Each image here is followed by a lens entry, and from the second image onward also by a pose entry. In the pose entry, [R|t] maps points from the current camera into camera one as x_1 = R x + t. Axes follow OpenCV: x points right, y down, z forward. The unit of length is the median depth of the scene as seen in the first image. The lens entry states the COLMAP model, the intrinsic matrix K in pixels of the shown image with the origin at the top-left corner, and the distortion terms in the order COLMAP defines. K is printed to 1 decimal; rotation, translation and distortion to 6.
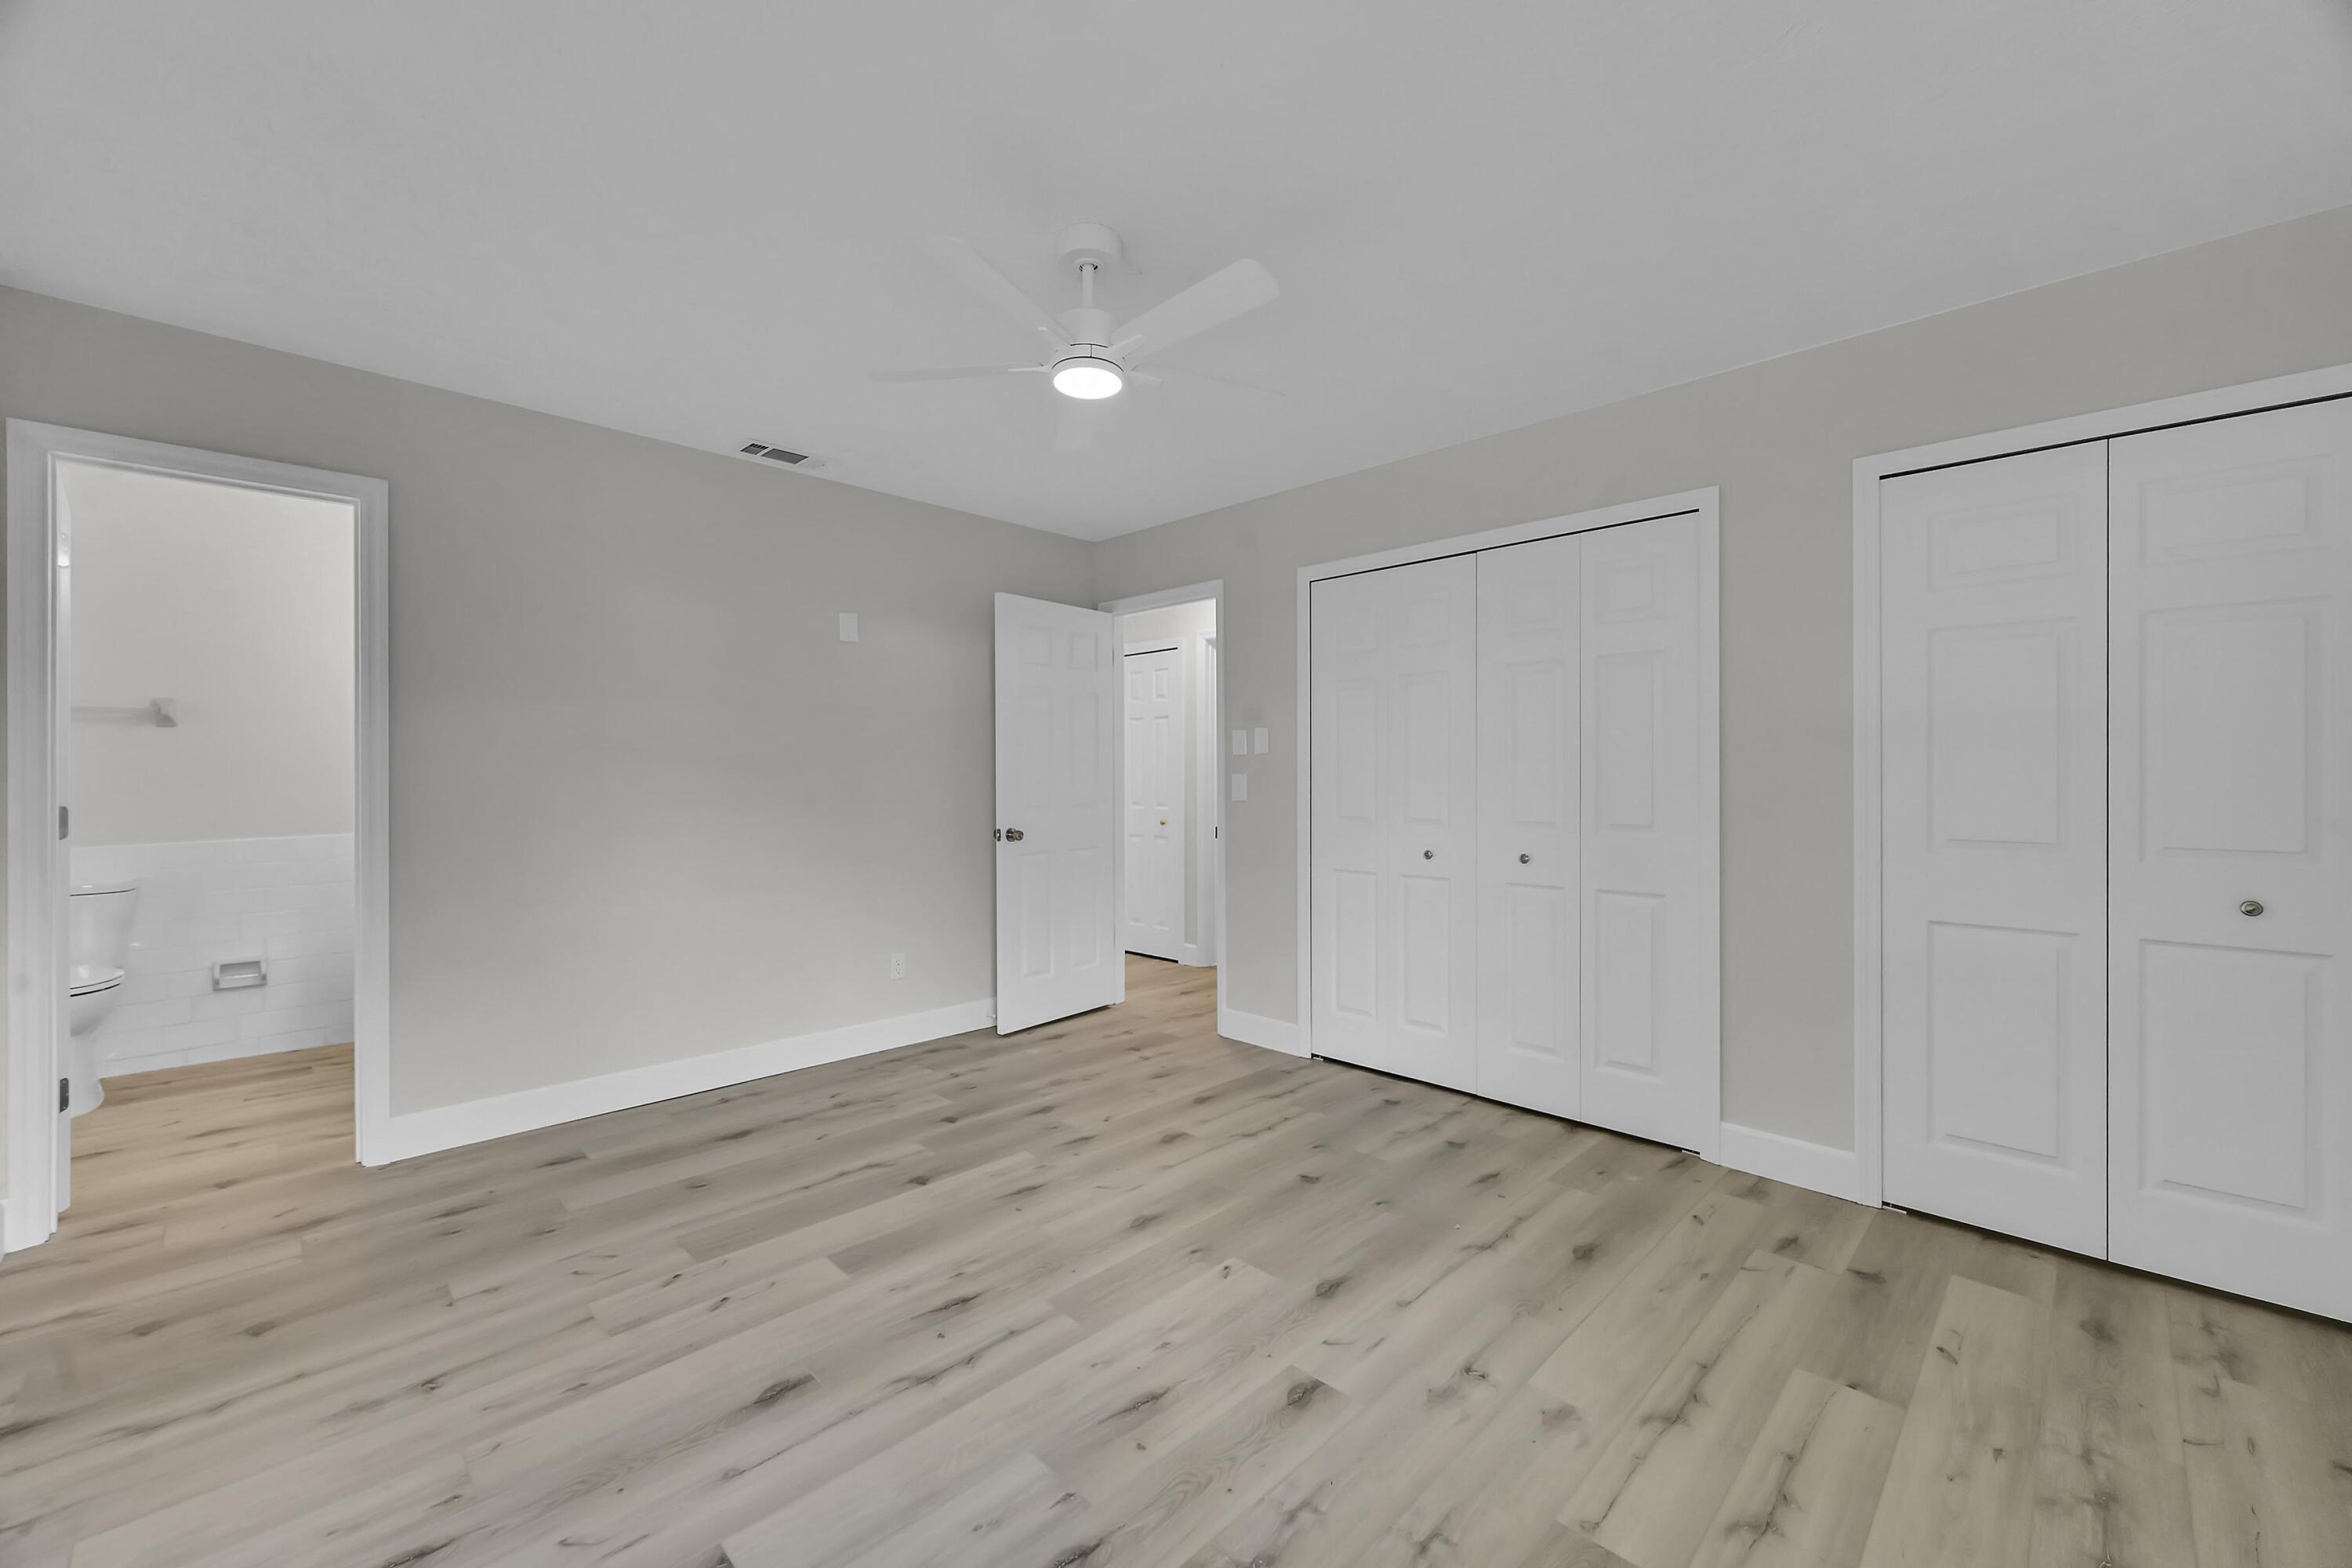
lens RADIAL K [[935.3, 0, 1174.4], [0, 935.3, 778.1], [0, 0, 1]] dist [0.002728, 0.000477]
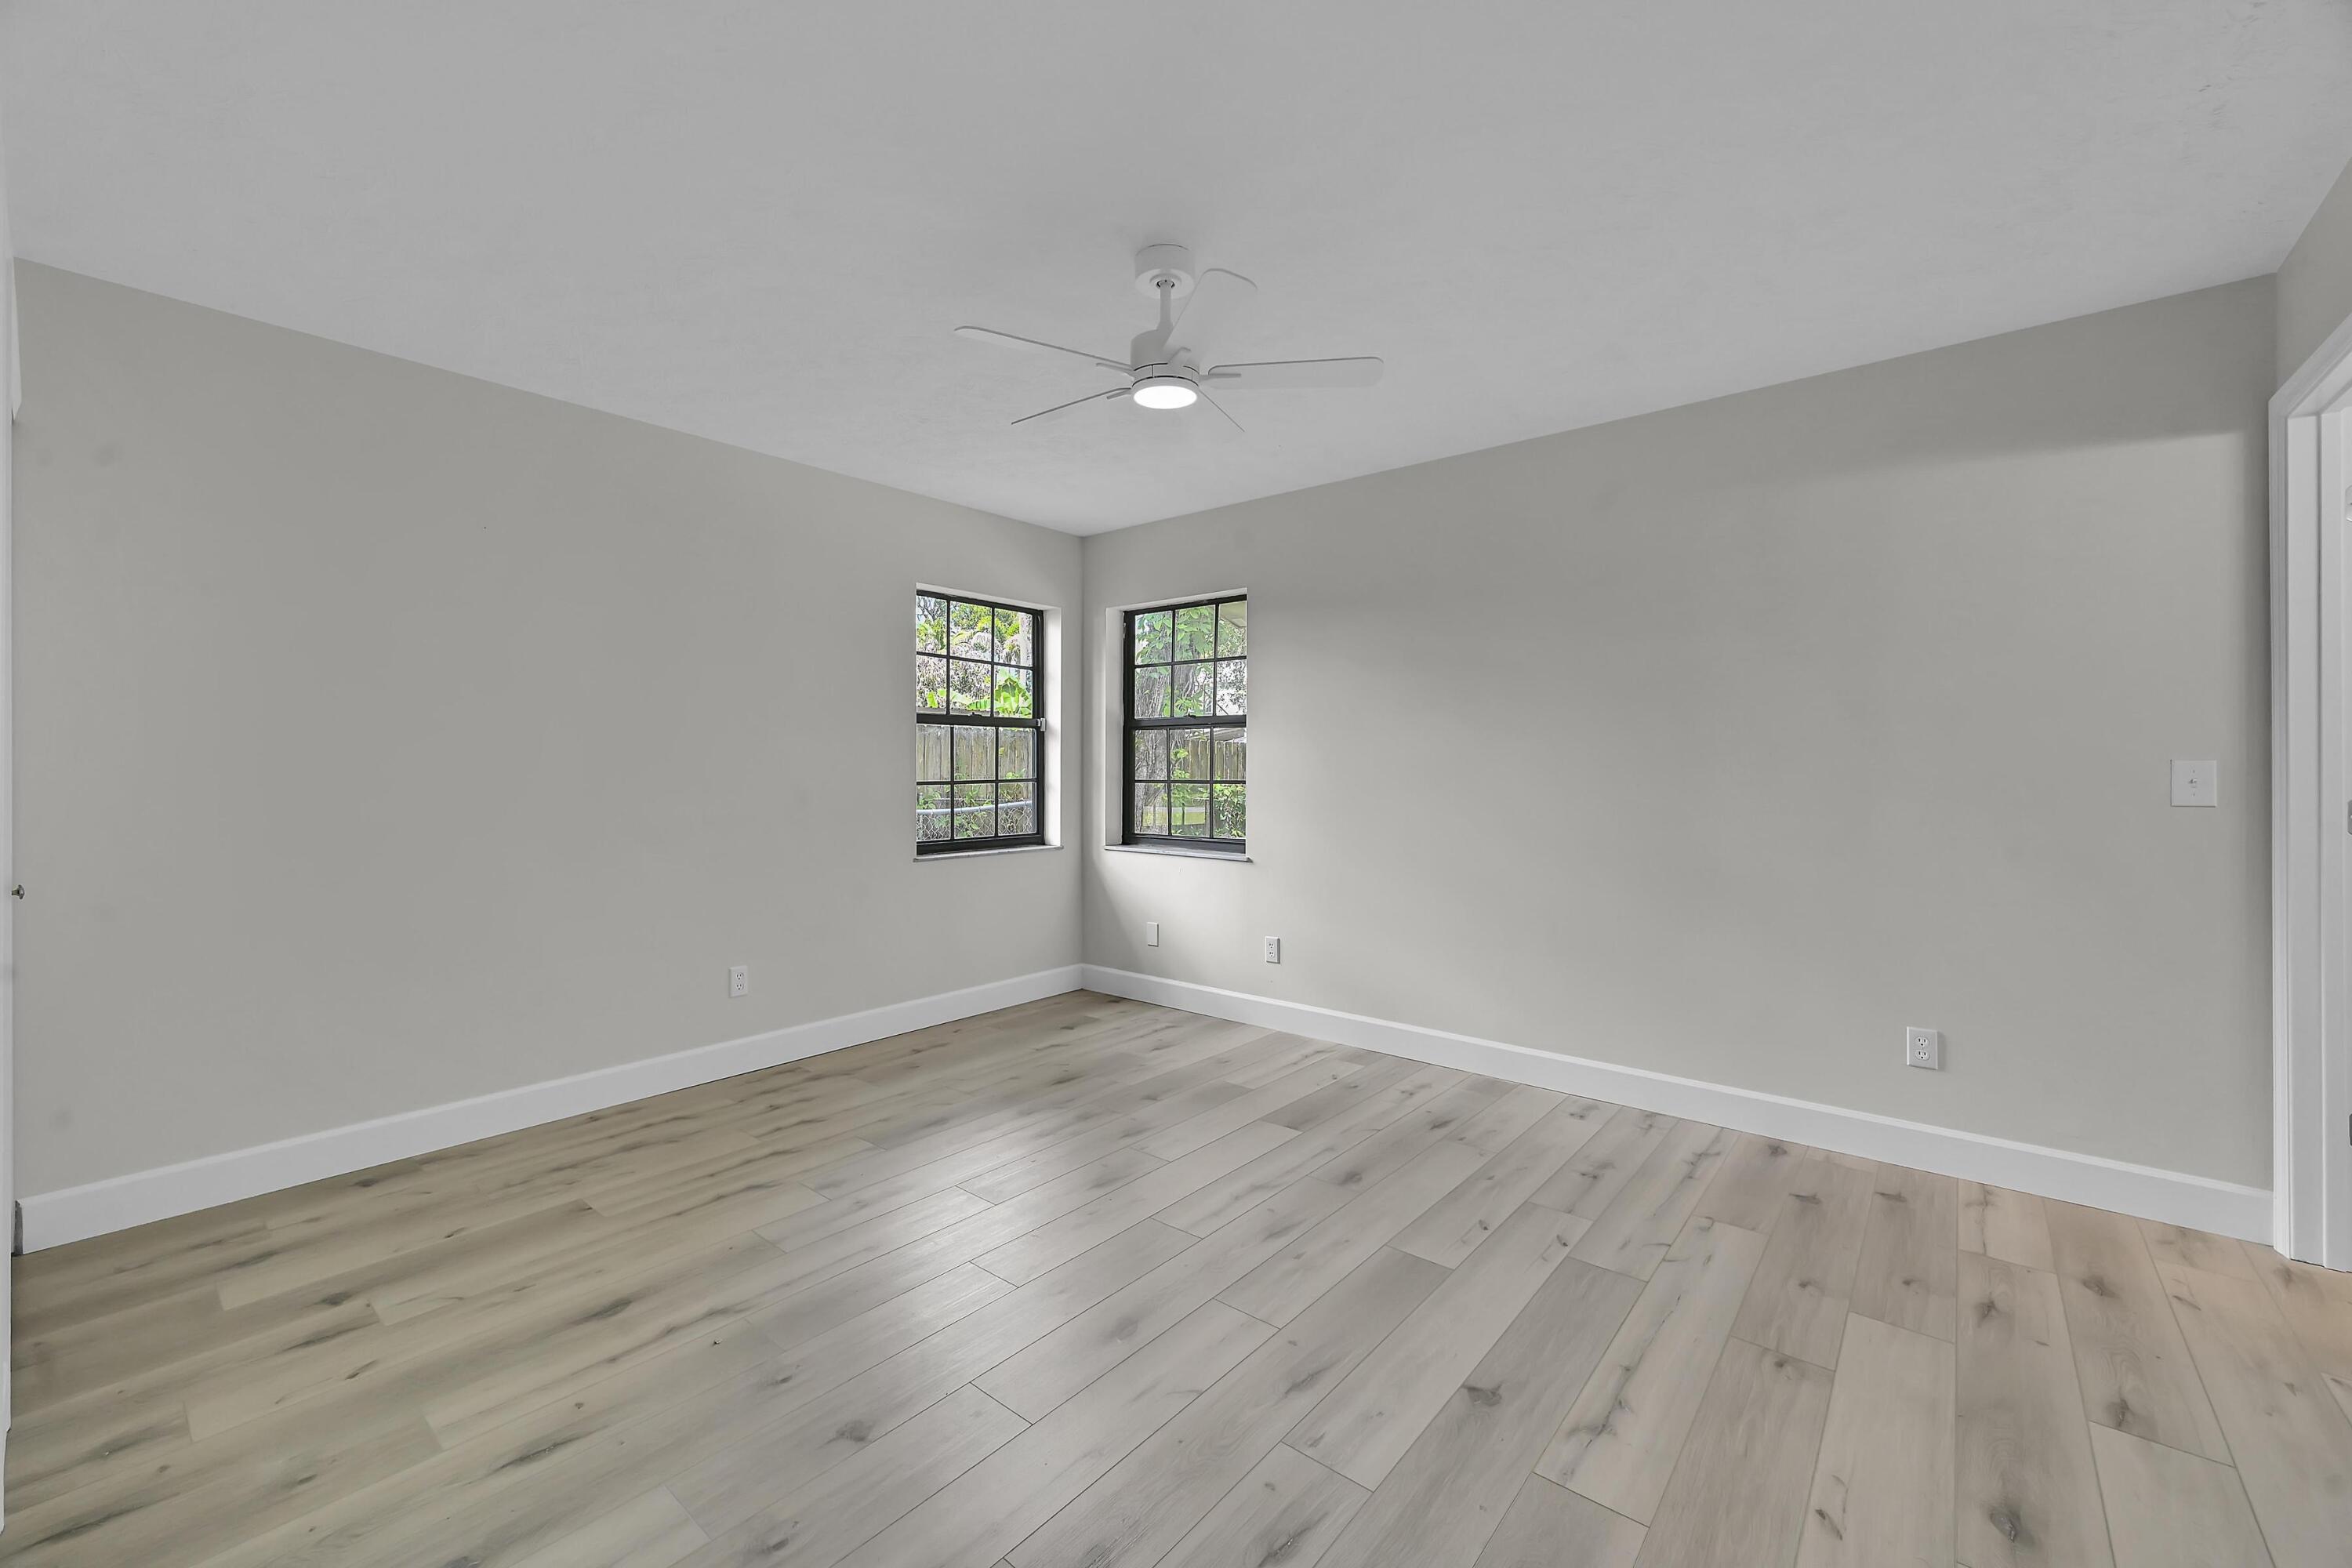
lens RADIAL K [[935.3, 0, 1176.2], [0, 935.3, 774.3], [0, 0, 1]] dist [0.002728, 0.000477]
pose [[-0.995535, 0.000128, -0.094392, -0.004076], [-0.000426, 0.999983, 0.005843, 0.003944], [0.094391, 0.005857, -0.995518, 2.117624]]
